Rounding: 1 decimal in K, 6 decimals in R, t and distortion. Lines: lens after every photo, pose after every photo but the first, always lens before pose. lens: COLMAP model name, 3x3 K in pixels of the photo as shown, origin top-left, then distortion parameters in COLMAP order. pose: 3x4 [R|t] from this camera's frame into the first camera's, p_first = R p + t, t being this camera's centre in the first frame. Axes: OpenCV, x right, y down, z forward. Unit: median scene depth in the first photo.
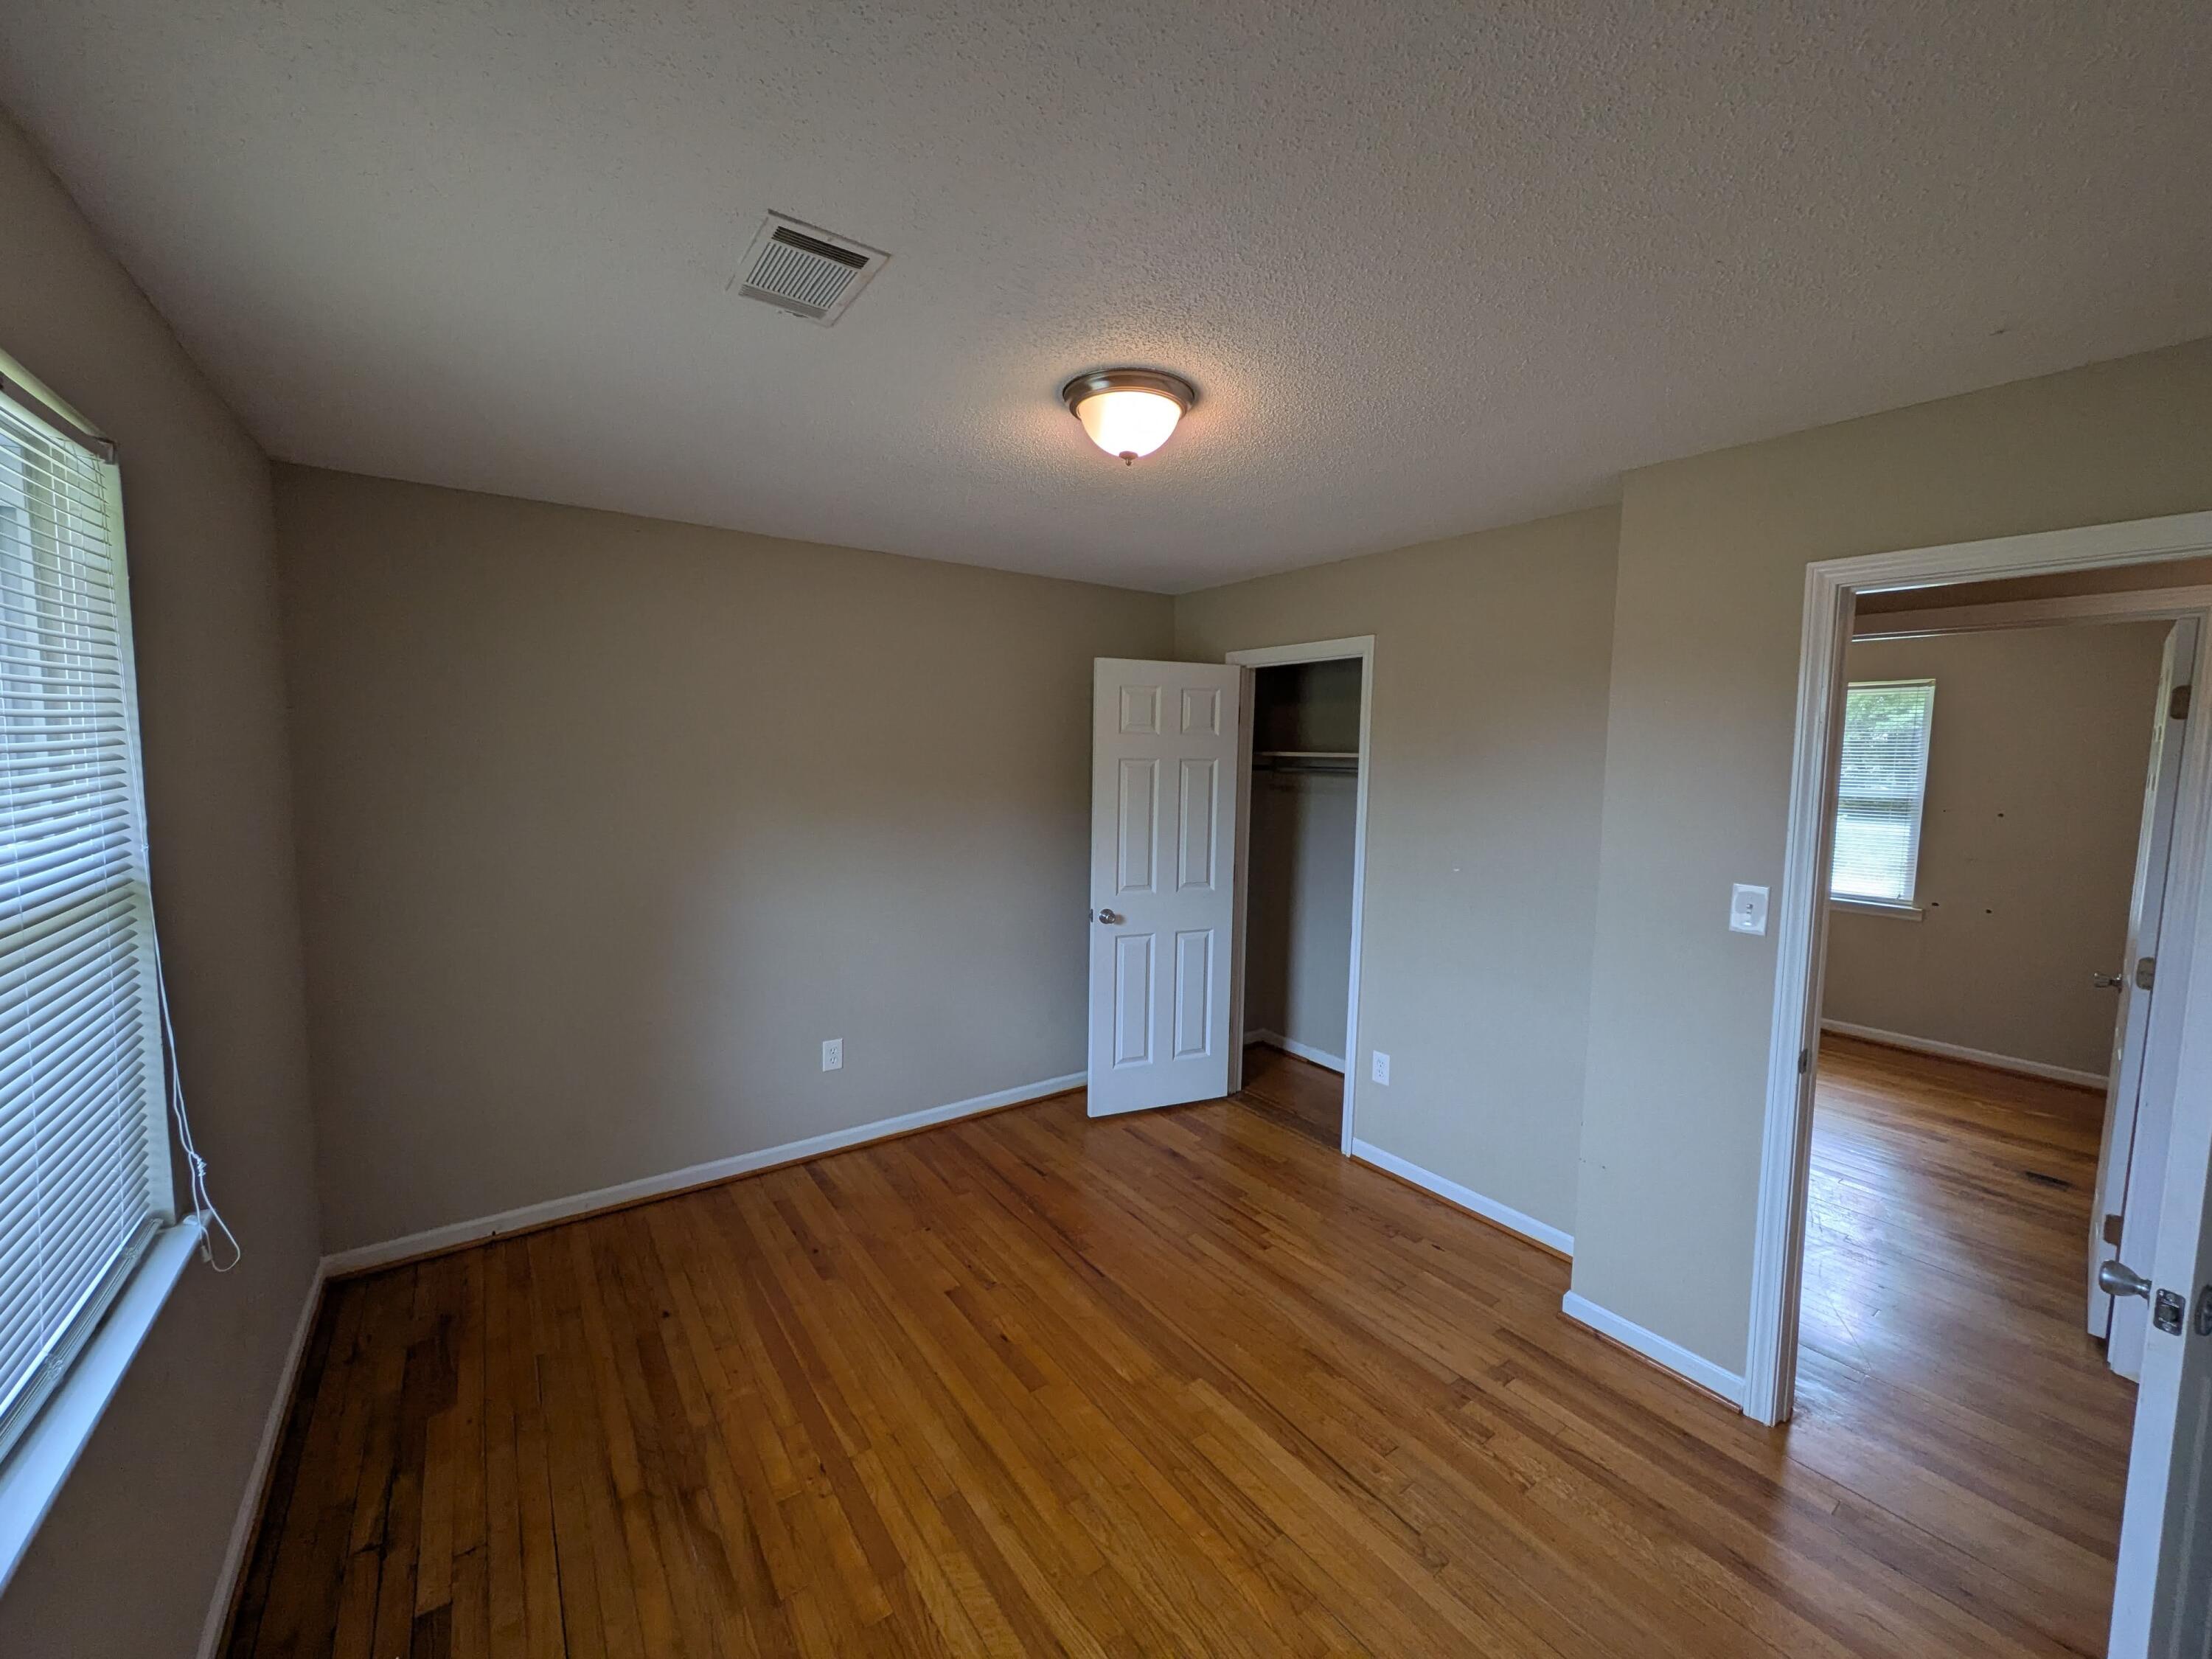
lens RADIAL K [[875.4, 0, 1100.6], [0, 875.4, 830.6], [0, 0, 1]] dist [-0.003679, 0.001319]
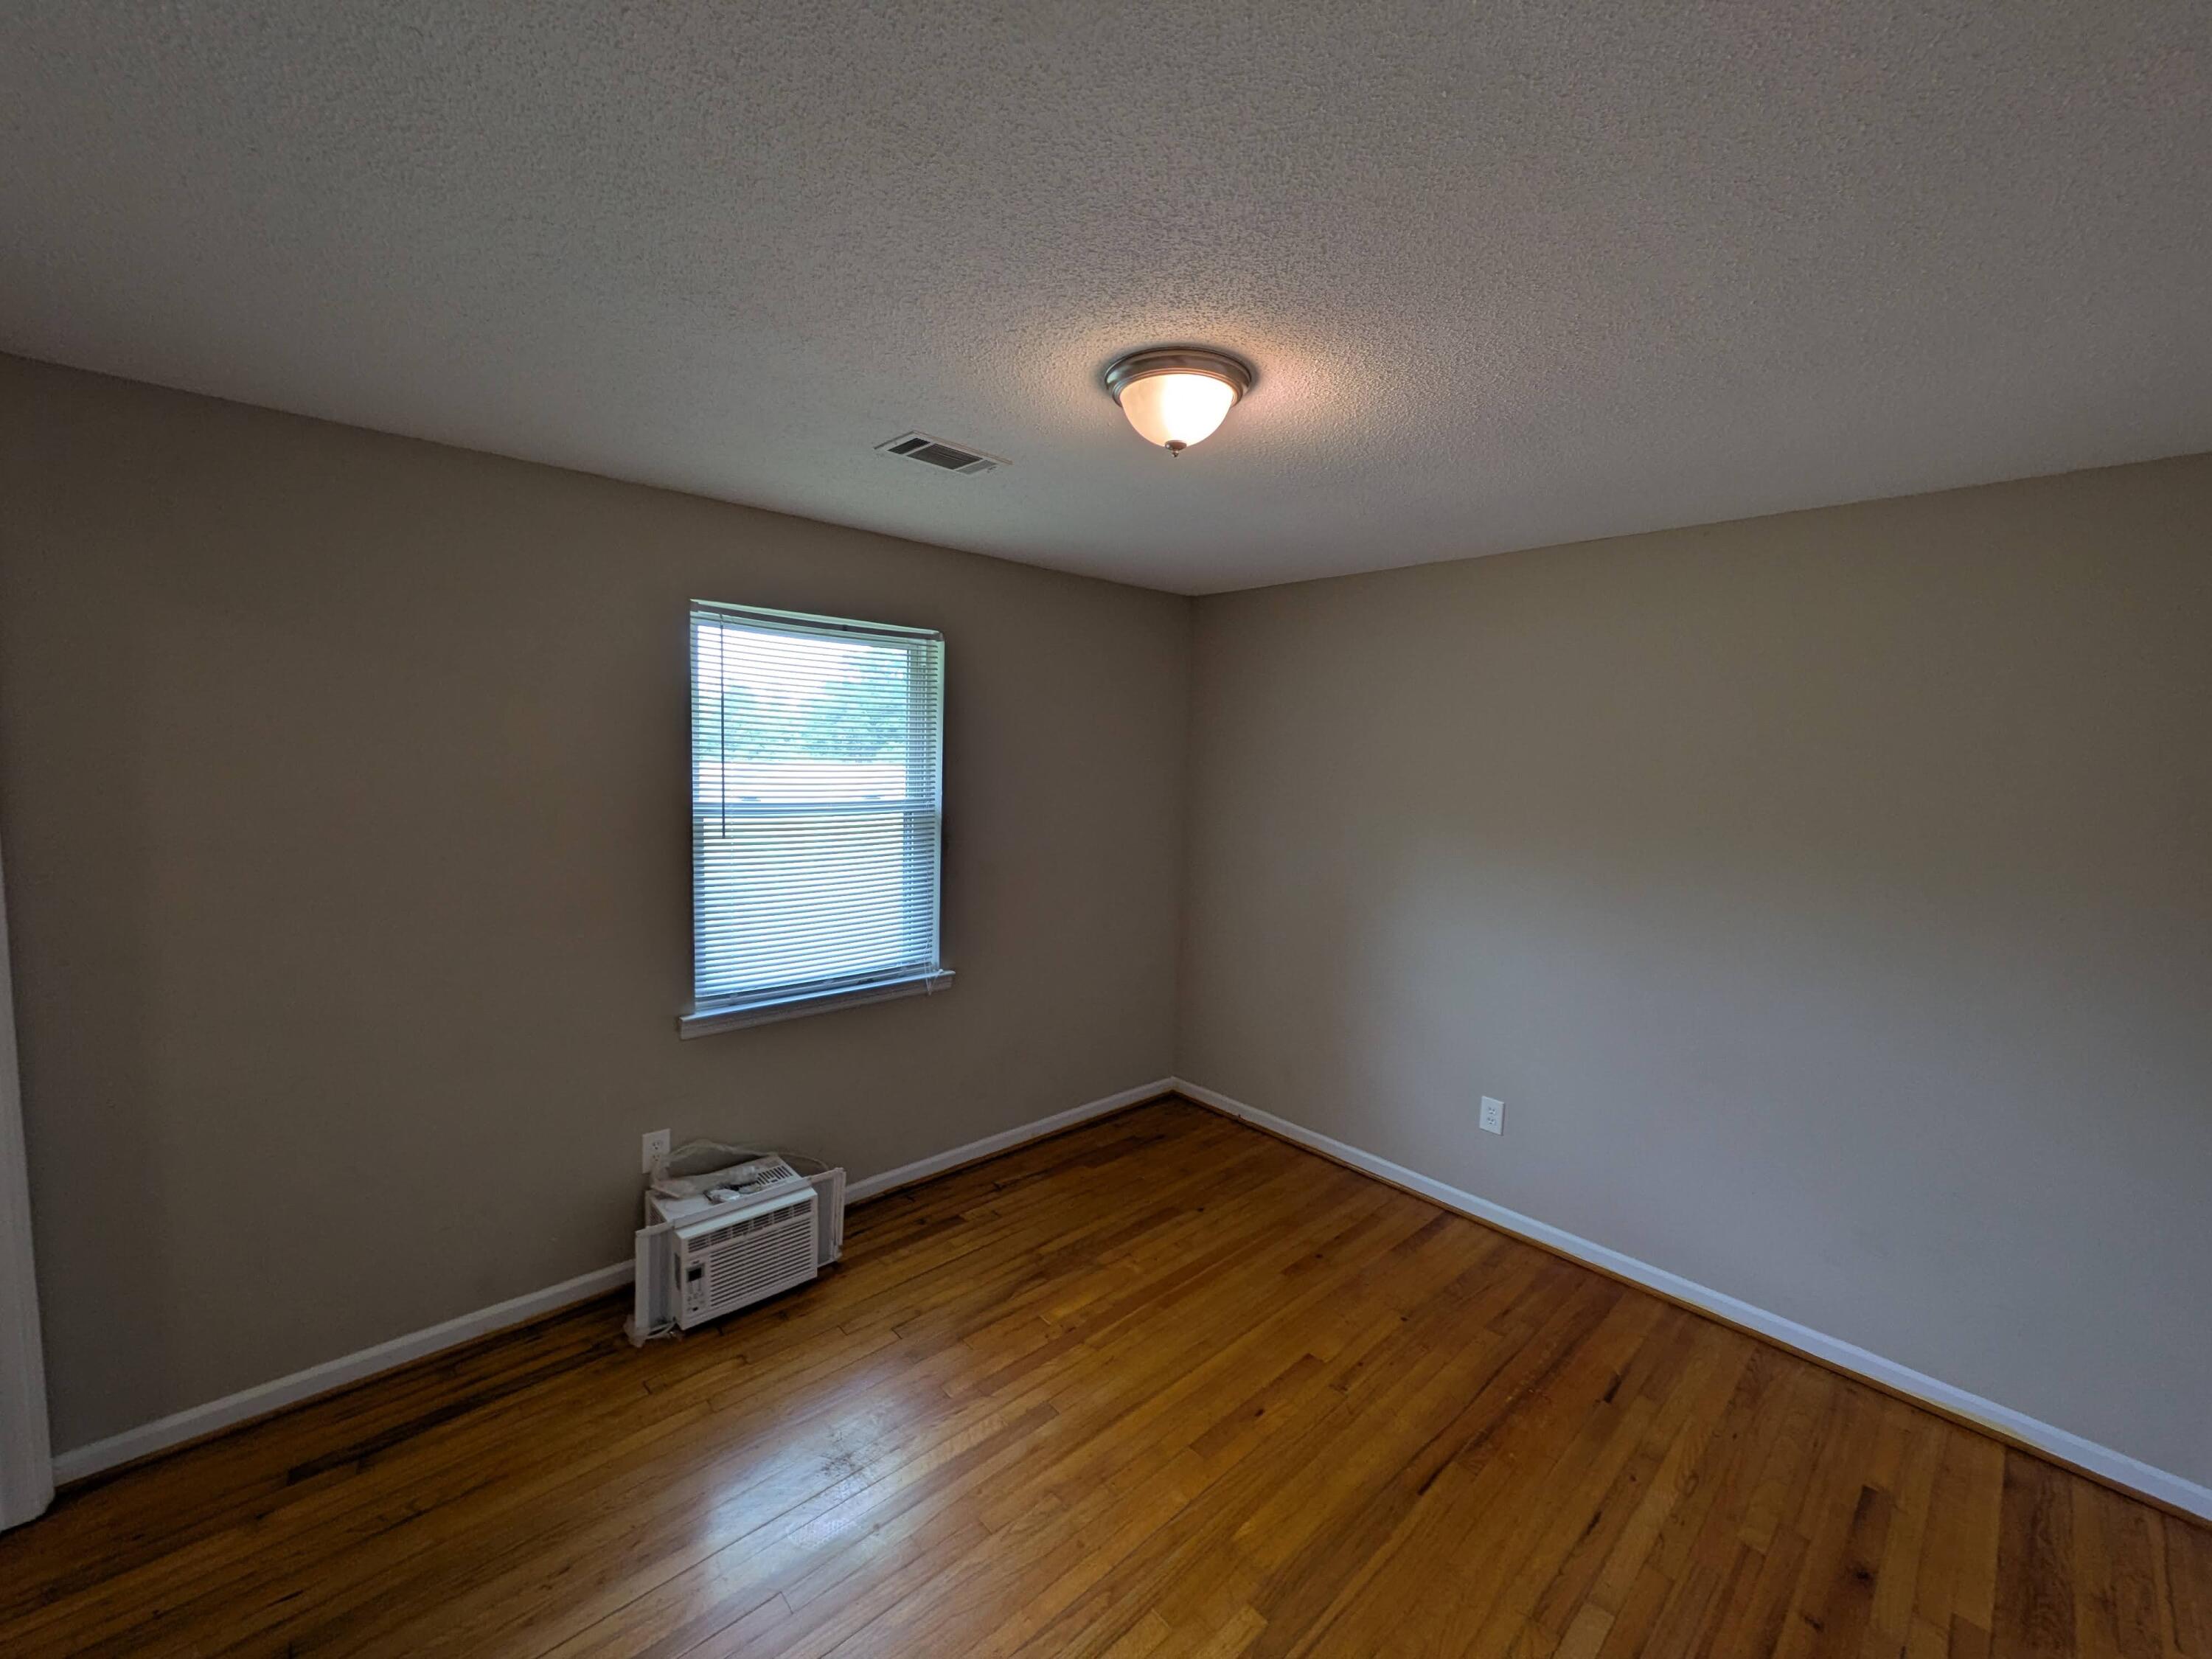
lens RADIAL K [[875.4, 0, 1115.8], [0, 875.4, 835.5], [0, 0, 1]] dist [-0.003679, 0.001319]
pose [[0.132462, 0.088892, -0.987194, 0.700874], [-0.119204, 0.990170, 0.073165, -0.067822], [0.983994, 0.107986, 0.141757, 0.634572]]
